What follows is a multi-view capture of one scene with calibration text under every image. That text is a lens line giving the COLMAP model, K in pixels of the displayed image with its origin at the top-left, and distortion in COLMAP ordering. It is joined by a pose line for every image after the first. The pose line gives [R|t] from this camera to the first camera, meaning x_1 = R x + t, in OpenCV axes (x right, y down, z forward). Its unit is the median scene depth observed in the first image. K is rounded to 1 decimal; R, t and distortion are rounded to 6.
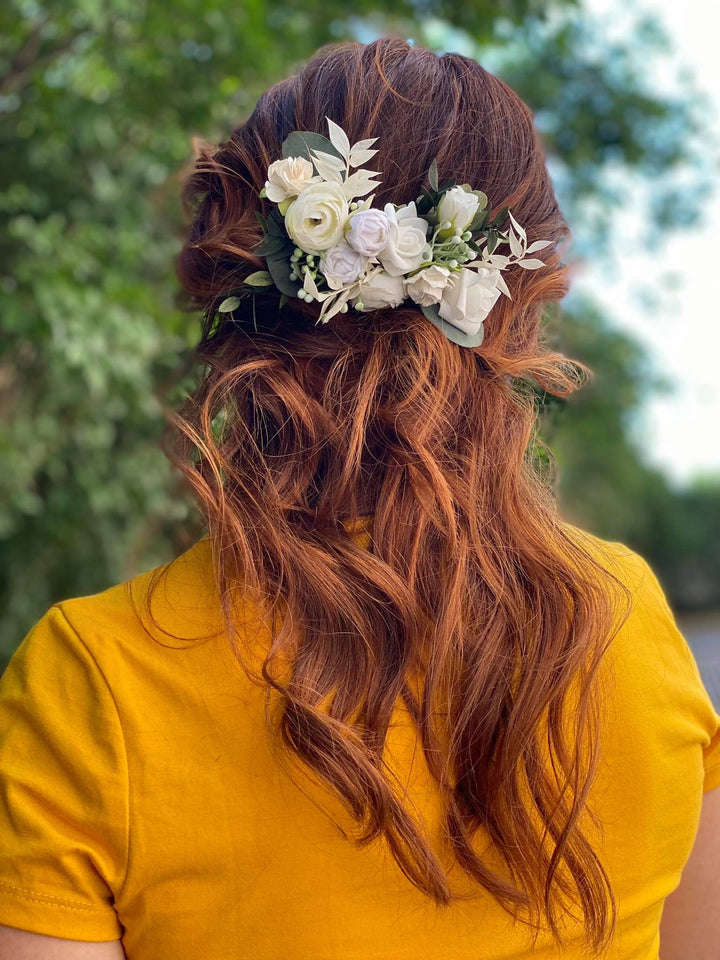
lens RADIAL K [[1469.3, 0, 366.3], [0, 1469.3, 487.2], [0, 0, 1]] dist [-0.037572, 0.000000]
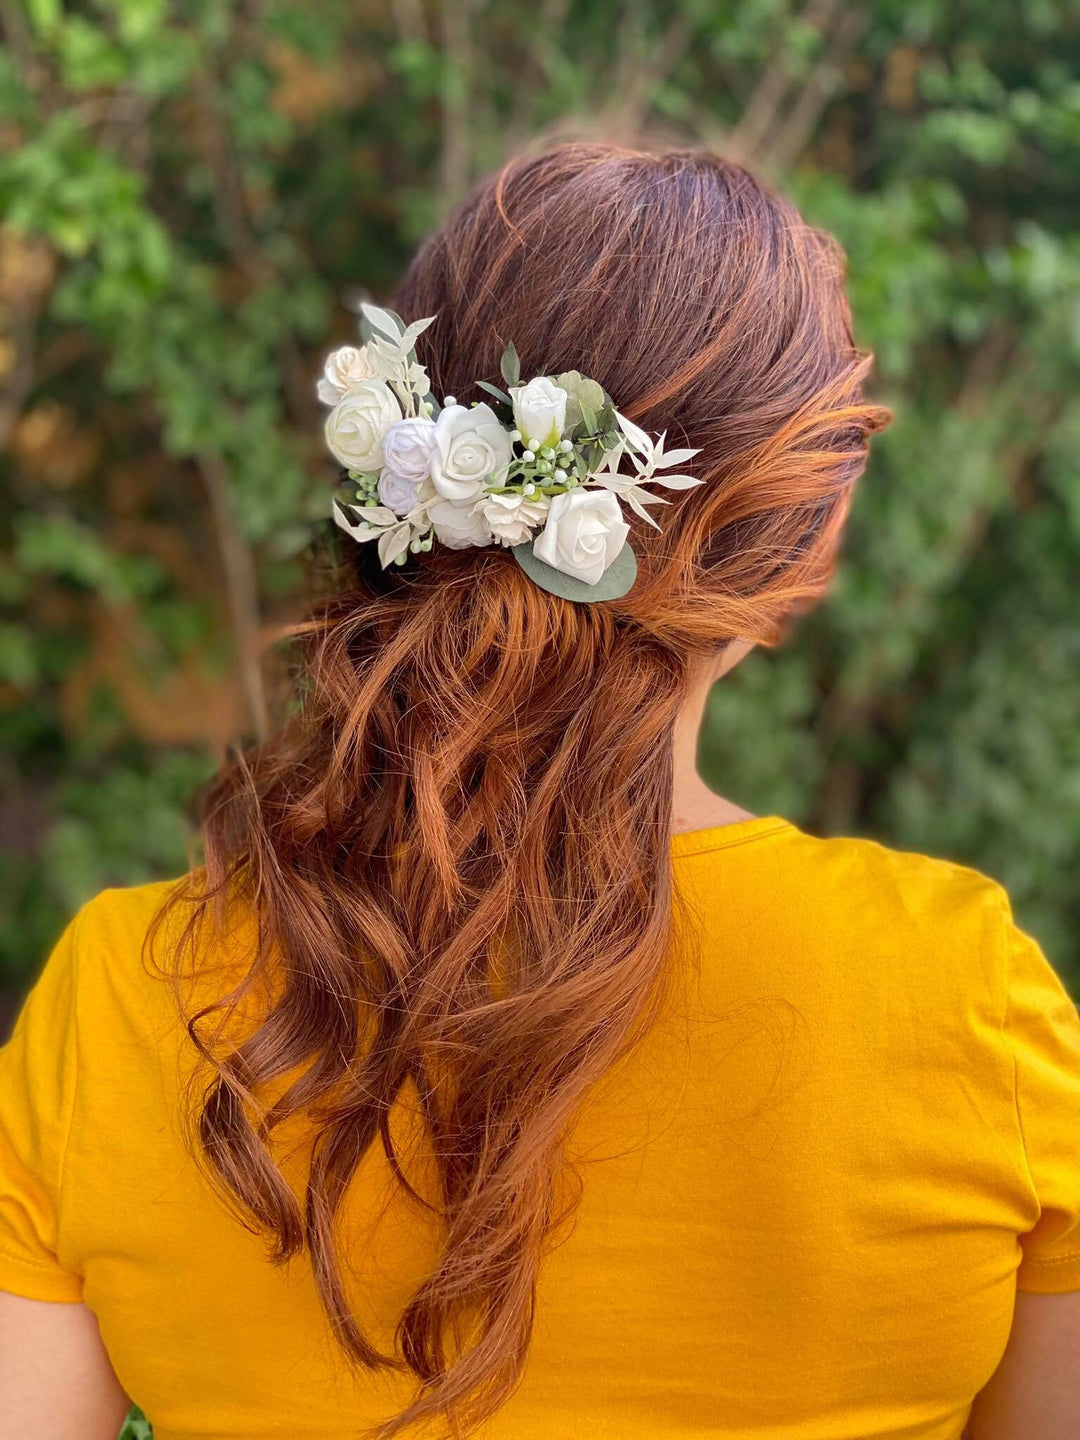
lens RADIAL K [[2204.0, 0, 570.2], [0, 2204.0, 743.8], [0, 0, 1]] dist [-0.037572, 0.000000]
pose [[0.816424, 0.087630, -0.570766, 0.699019], [-0.037131, 0.994340, 0.099550, -0.138758], [0.576259, -0.060082, 0.815056, 0.140209]]
